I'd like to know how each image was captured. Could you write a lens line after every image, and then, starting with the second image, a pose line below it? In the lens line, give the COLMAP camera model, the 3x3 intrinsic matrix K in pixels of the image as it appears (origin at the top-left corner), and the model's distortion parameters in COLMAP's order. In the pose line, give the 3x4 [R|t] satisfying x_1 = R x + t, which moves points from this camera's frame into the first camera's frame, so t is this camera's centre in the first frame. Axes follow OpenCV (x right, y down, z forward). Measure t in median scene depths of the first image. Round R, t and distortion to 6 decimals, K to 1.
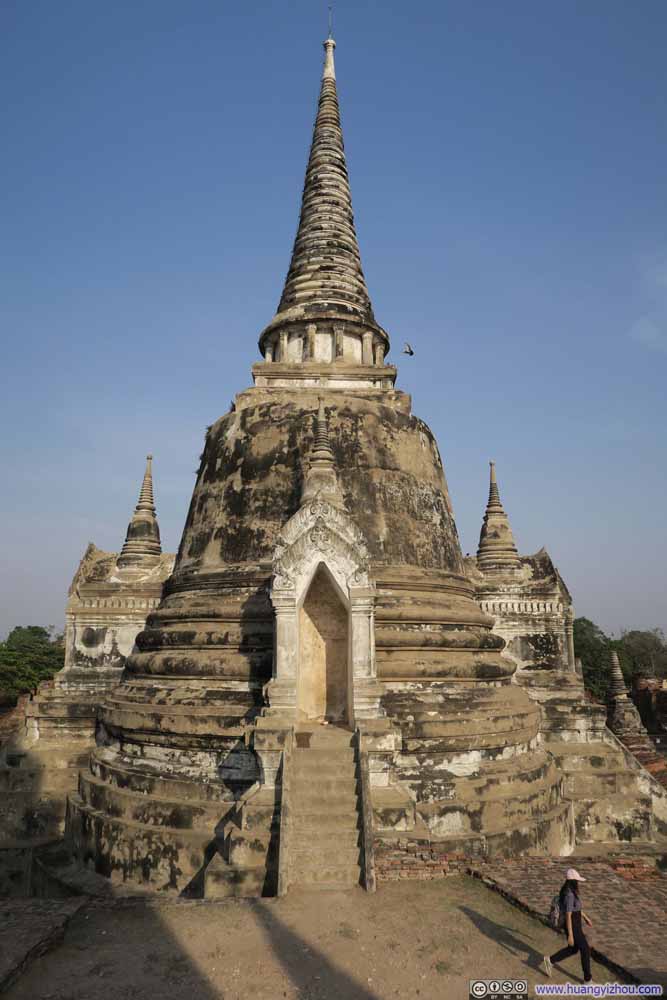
lens RADIAL K [[683.5, 0, 333.5], [0, 683.5, 500.0], [0, 0, 1]] dist [-0.029628, 0.000554]
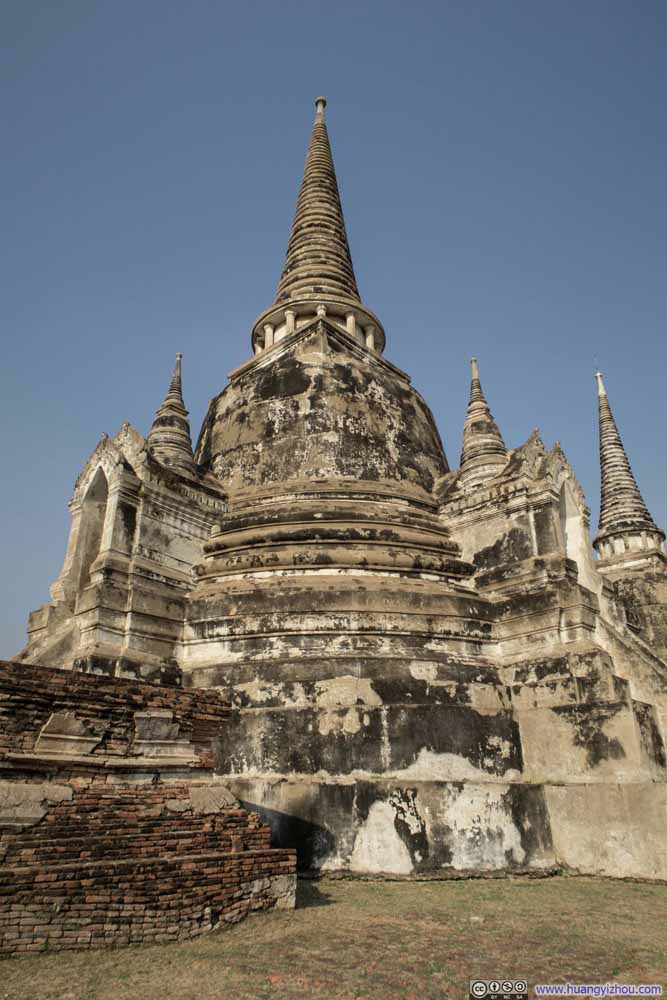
lens RADIAL K [[683.5, 0, 333.5], [0, 683.5, 500.0], [0, 0, 1]] dist [-0.029628, 0.000554]
pose [[0.718258, -0.285992, -0.634282, 0.683089], [0.157322, 0.954763, -0.252343, 0.017049], [0.677757, 0.081461, 0.730759, -1.027838]]
